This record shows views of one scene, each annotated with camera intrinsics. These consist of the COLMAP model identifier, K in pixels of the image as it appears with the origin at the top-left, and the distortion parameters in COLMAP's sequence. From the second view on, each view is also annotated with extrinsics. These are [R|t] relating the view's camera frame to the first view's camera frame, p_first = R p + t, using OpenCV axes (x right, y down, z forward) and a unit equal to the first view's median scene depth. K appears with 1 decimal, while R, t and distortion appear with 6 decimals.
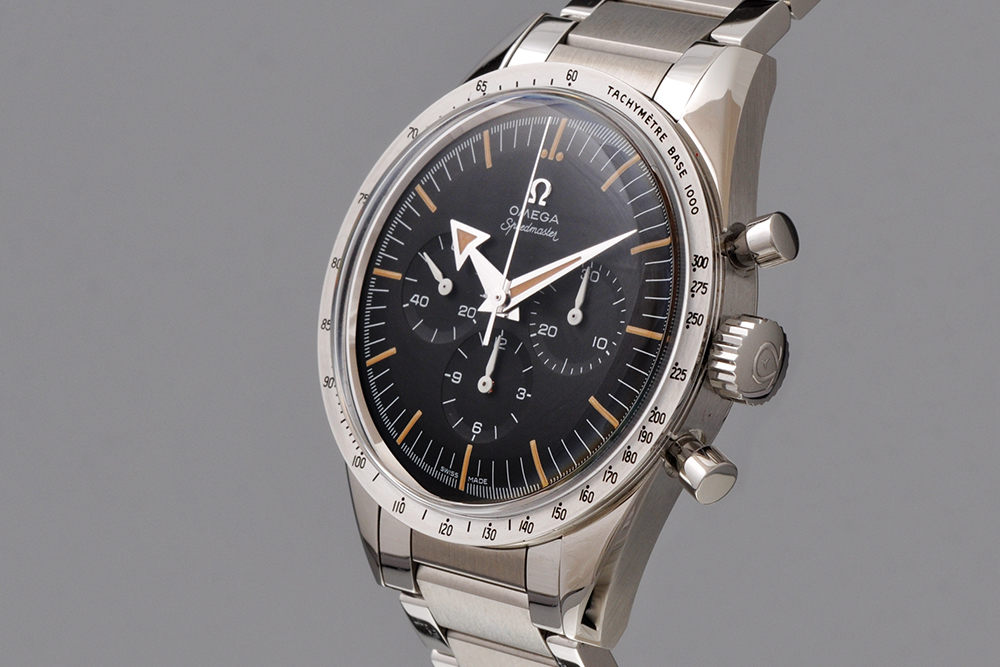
lens RADIAL K [[4733.5, 0, 497.6], [0, 4733.5, 338.1], [0, 0, 1]] dist [-0.804542, 0.000000]
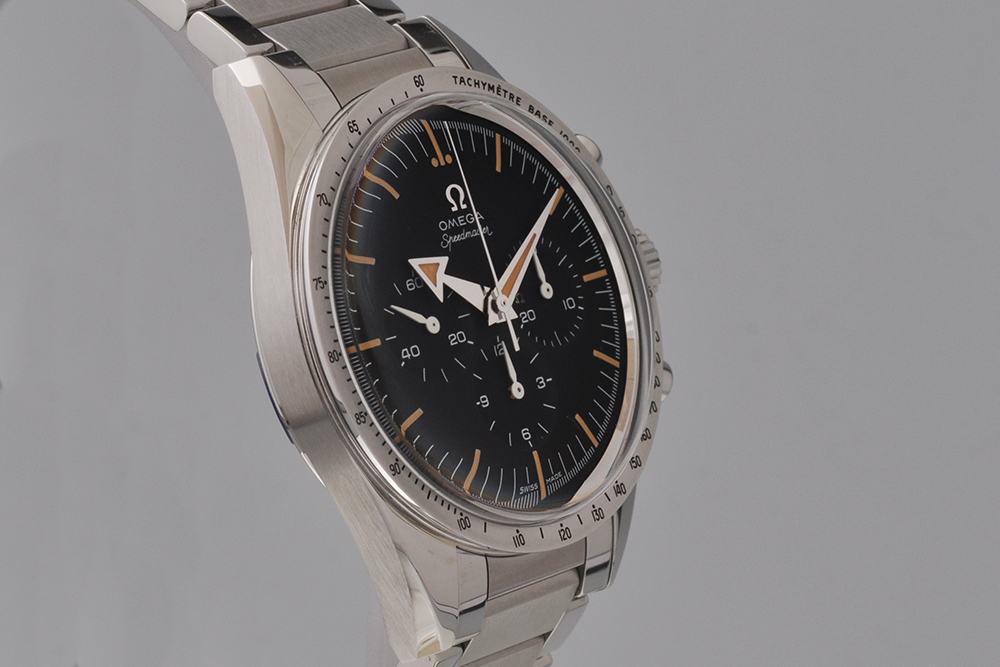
lens RADIAL K [[4733.5, 0, 500.5], [0, 4733.5, 335.8], [0, 0, 1]] dist [-0.804542, 0.000000]
pose [[-0.019100, -0.269179, 0.962901, -0.953259], [0.261866, 0.928110, 0.264647, -0.263910], [-0.964915, 0.257205, 0.052762, 0.946644]]
